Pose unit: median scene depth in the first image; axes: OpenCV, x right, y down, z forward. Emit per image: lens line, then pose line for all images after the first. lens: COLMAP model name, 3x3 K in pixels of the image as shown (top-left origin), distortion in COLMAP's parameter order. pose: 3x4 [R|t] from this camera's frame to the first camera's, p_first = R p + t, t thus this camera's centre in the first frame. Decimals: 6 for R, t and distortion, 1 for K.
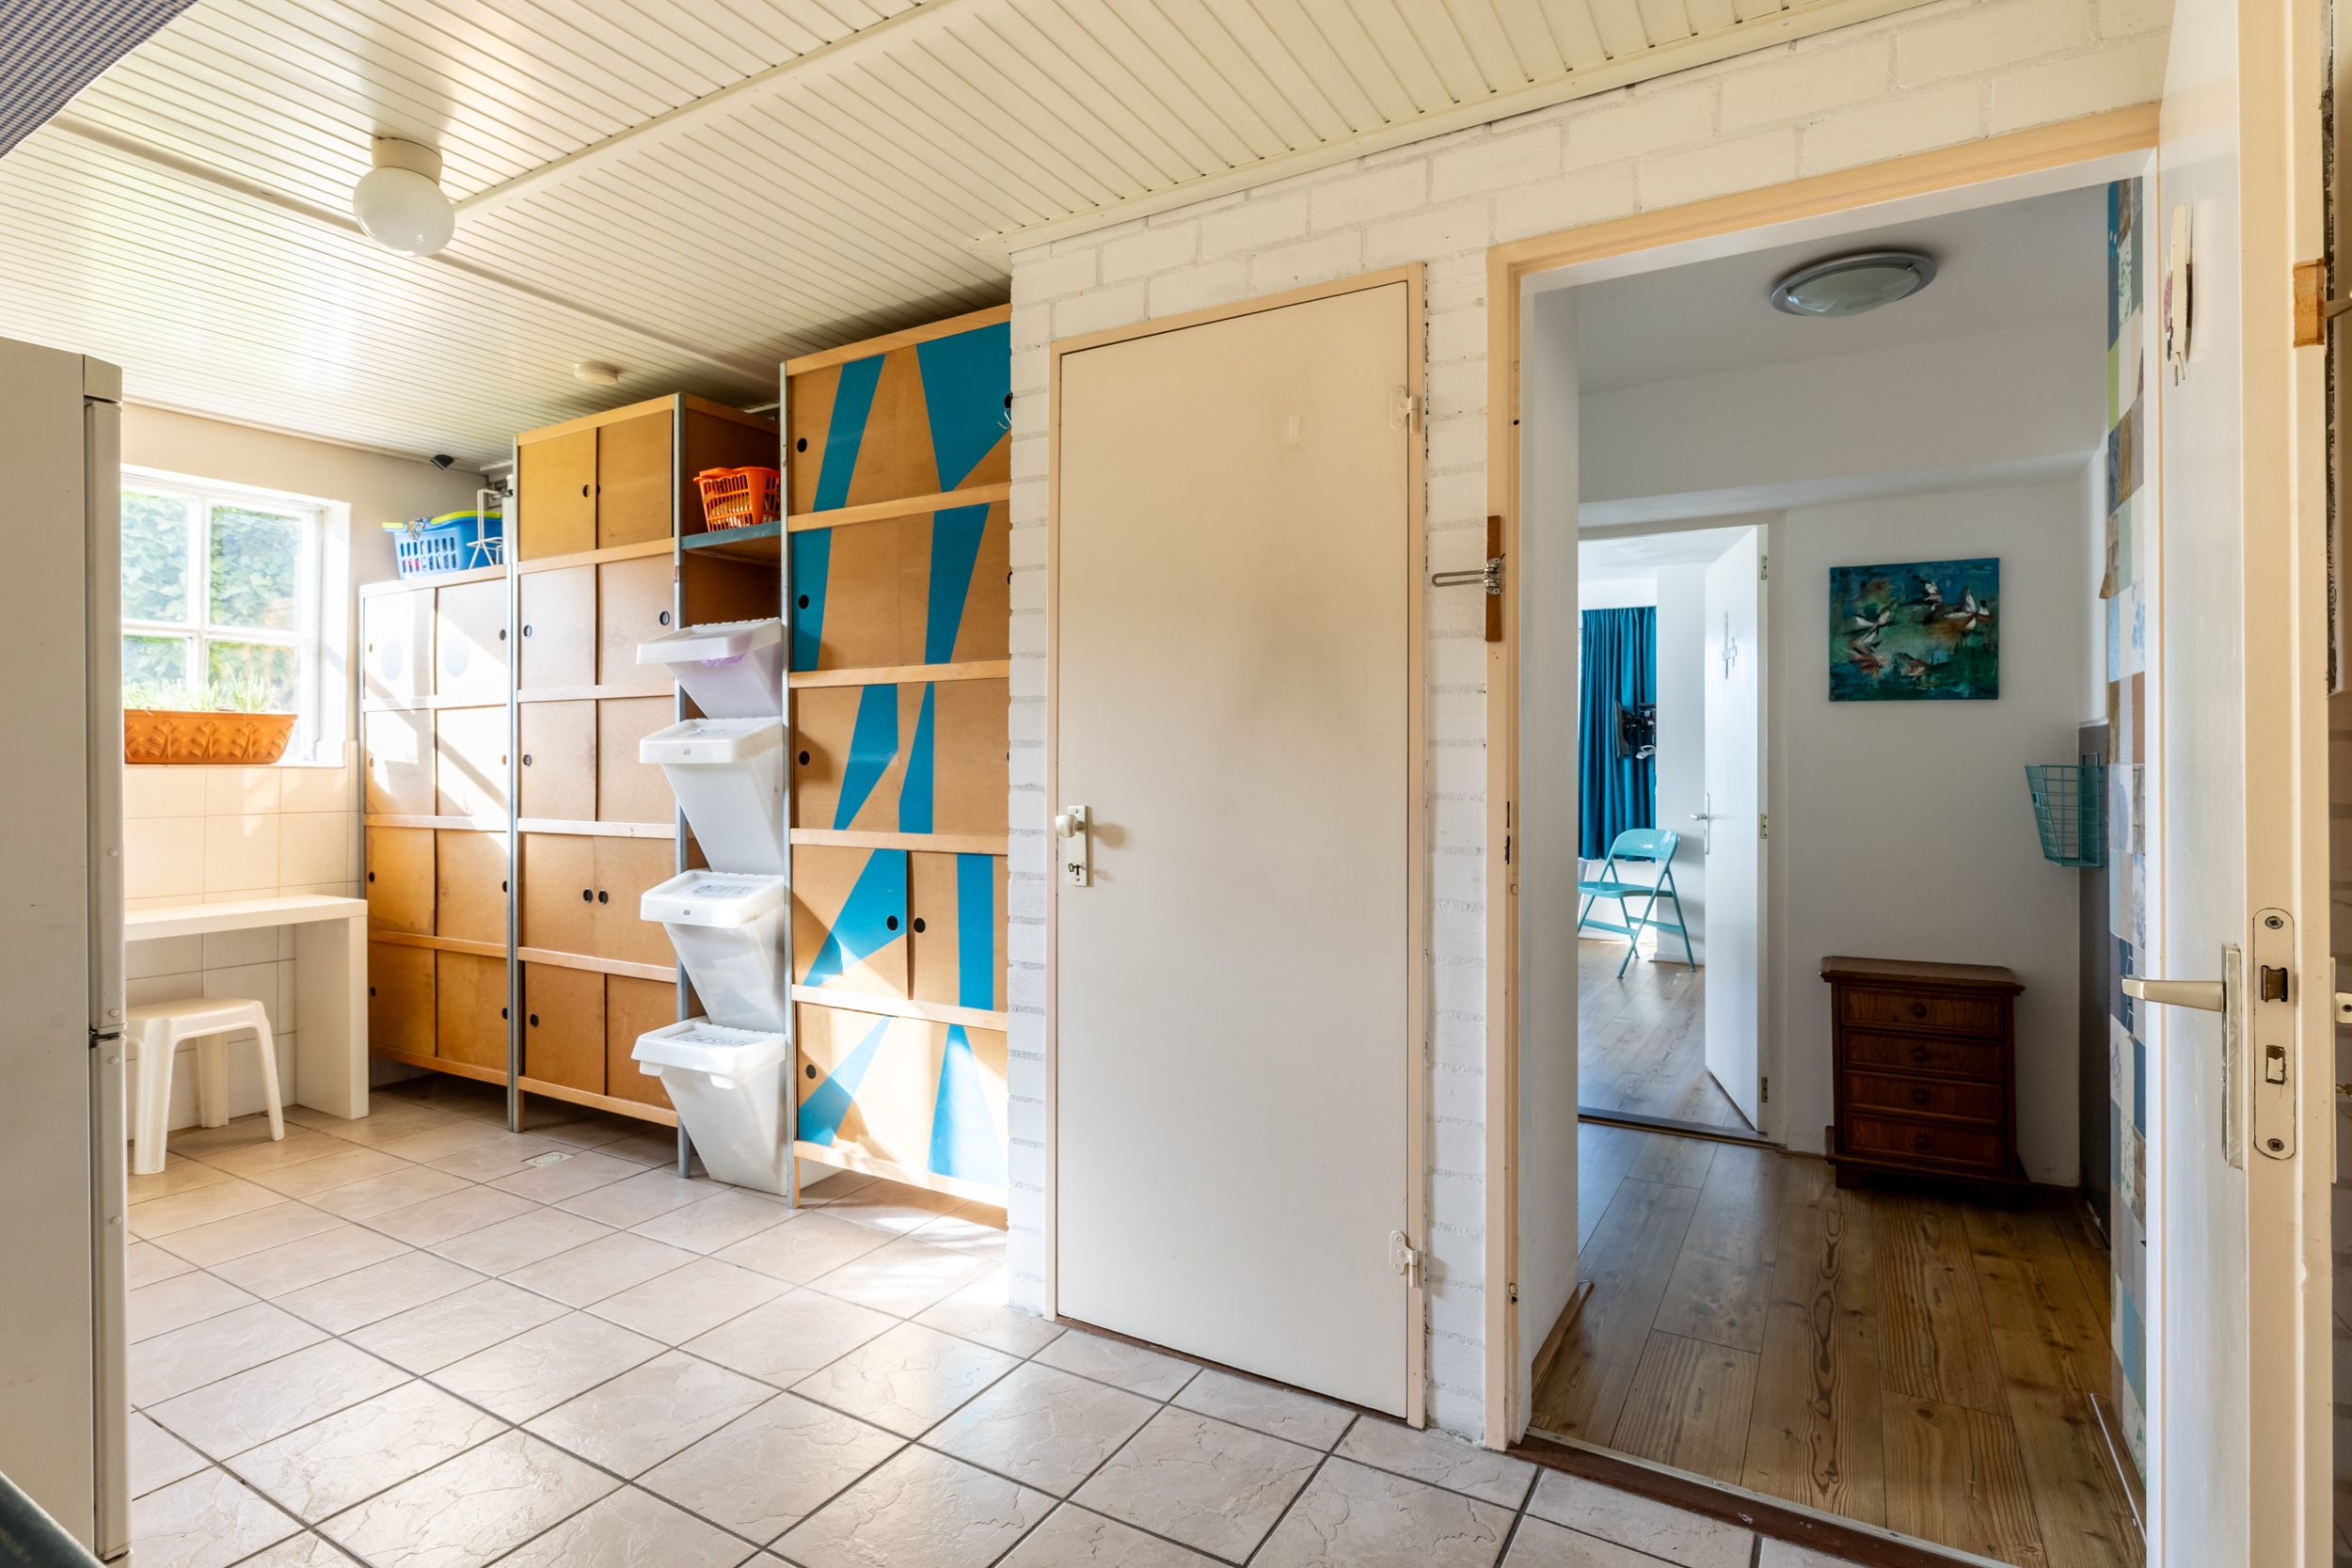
lens RADIAL K [[1189.3, 0, 1065.8], [0, 1189.3, 762.8], [0, 0, 1]] dist [-0.001570, -0.000227]
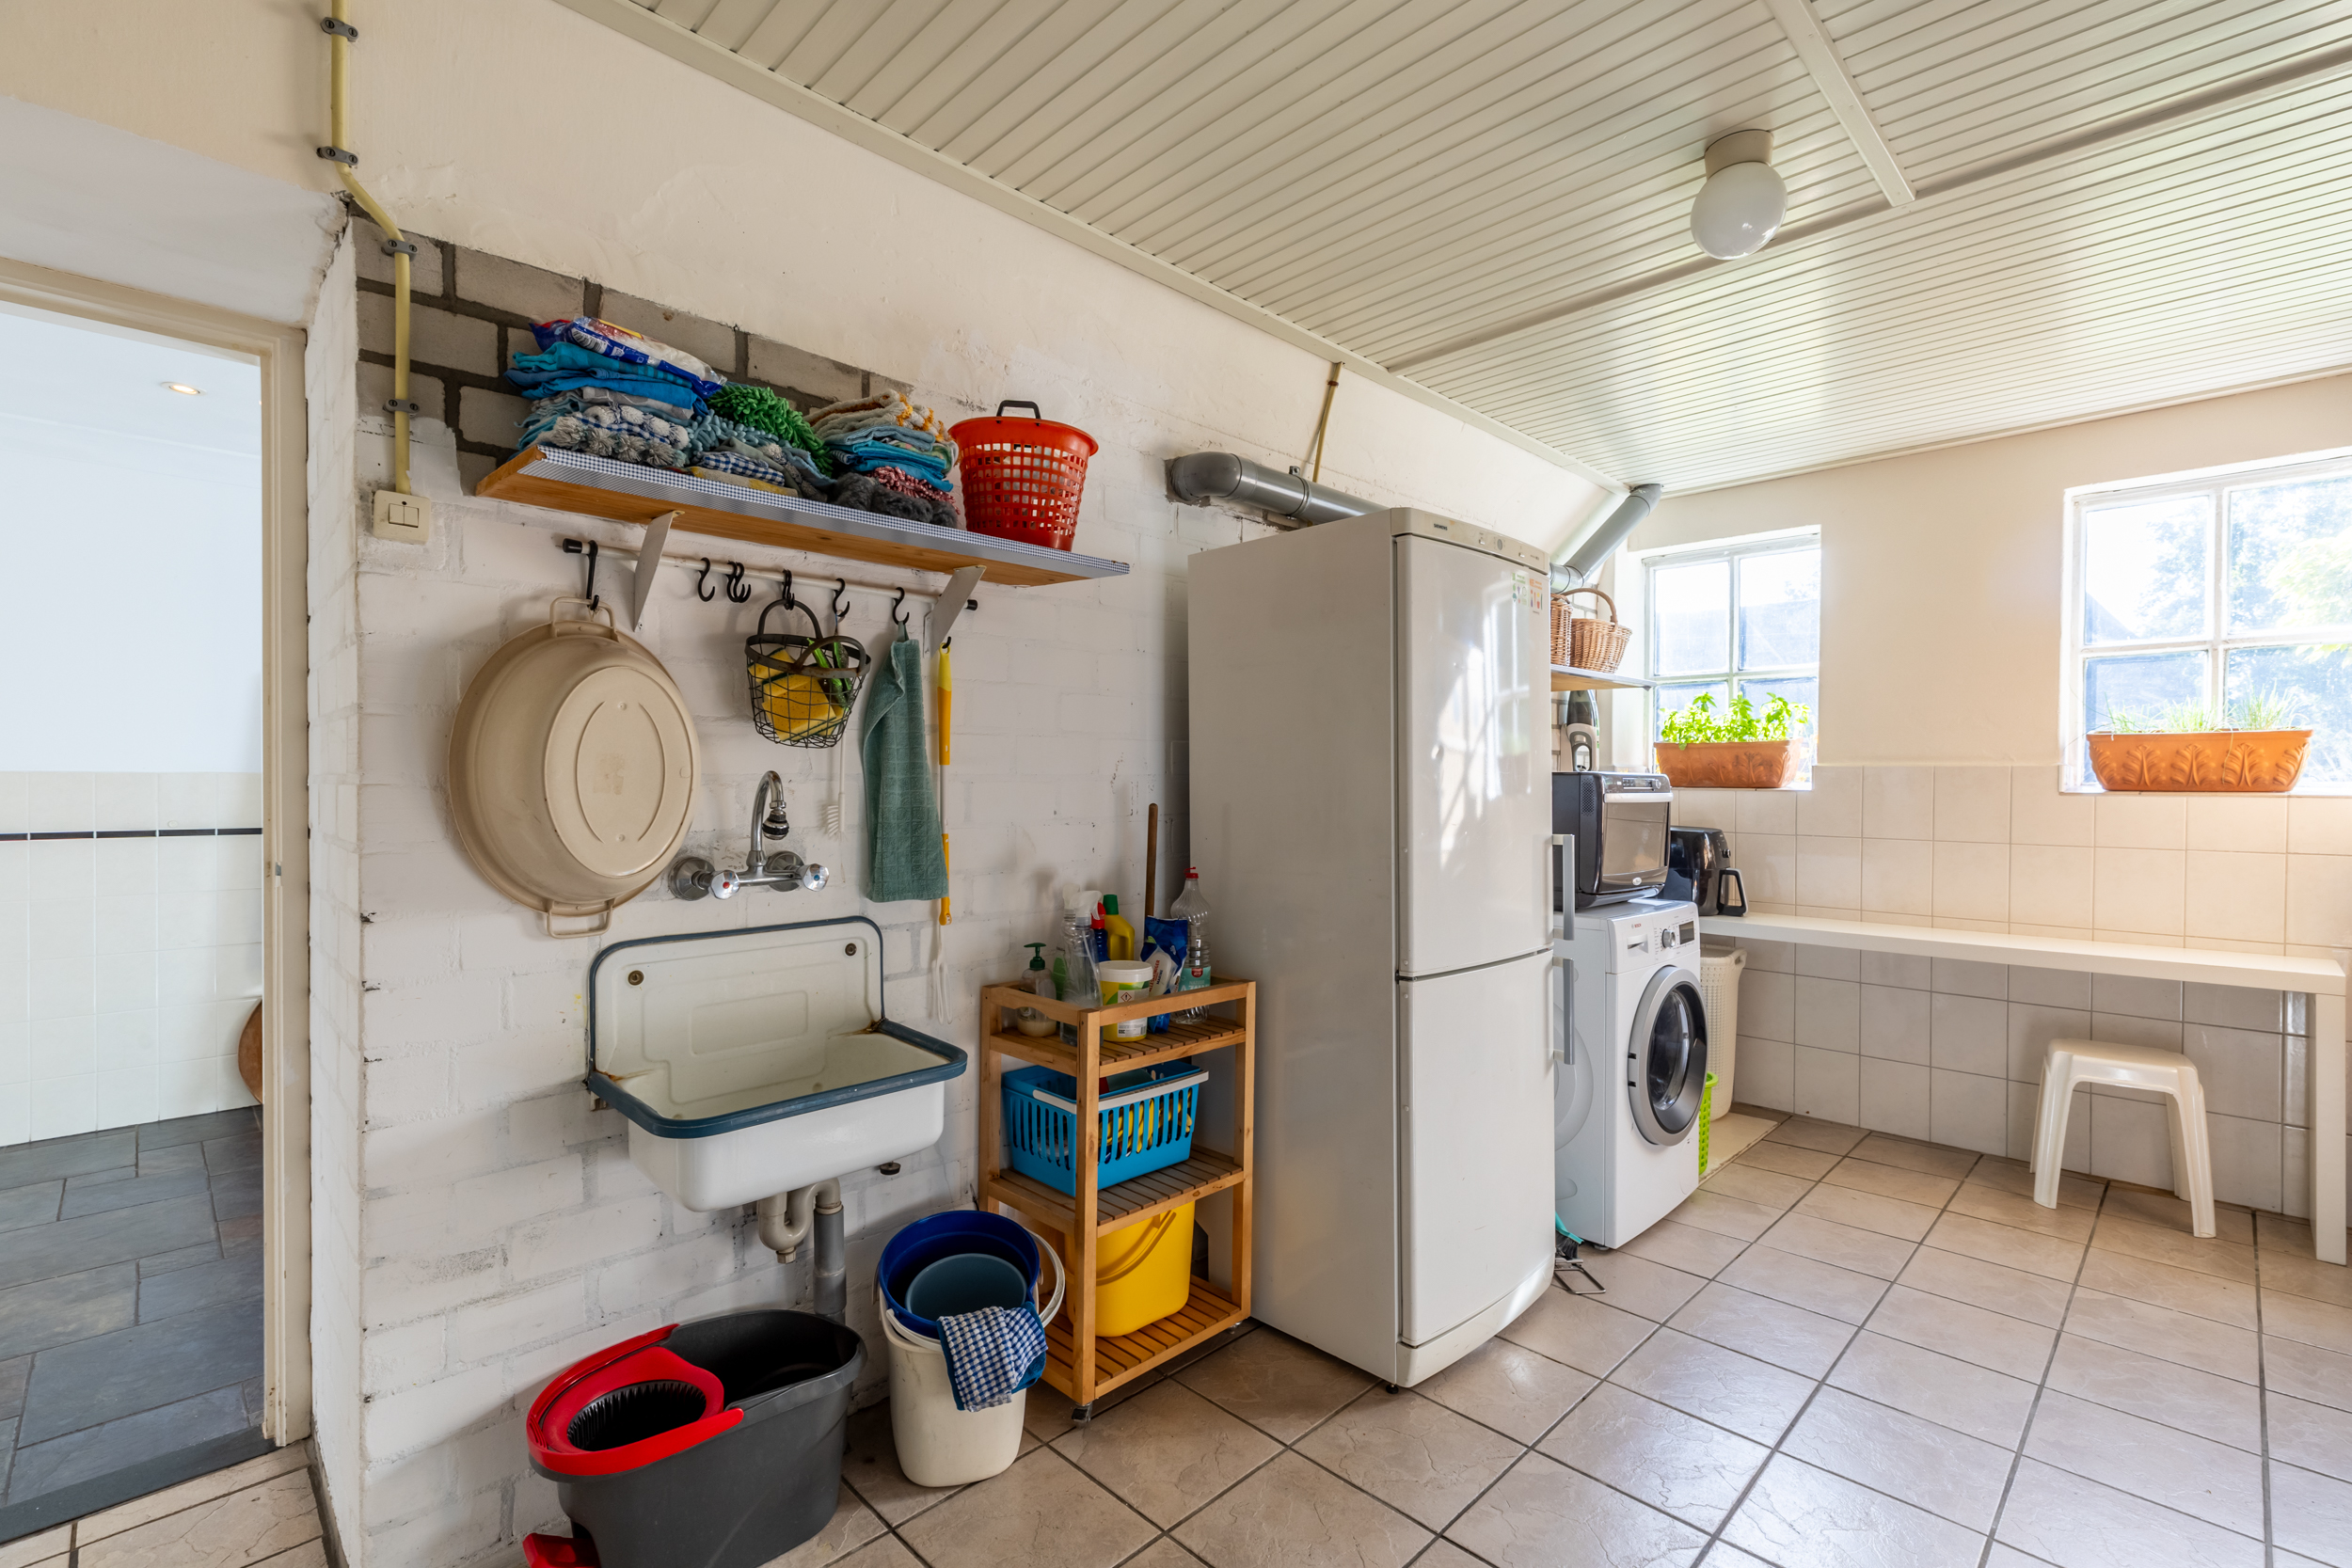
lens RADIAL K [[1065.0, 0, 1160.7], [0, 1065.0, 783.3], [0, 0, 1]] dist [-0.010705, -0.001221]
pose [[-0.216043, -0.004888, -0.976372, 0.229909], [-0.003031, 0.999986, -0.004335, 0.000671], [0.976379, 0.002023, -0.216055, 0.443320]]
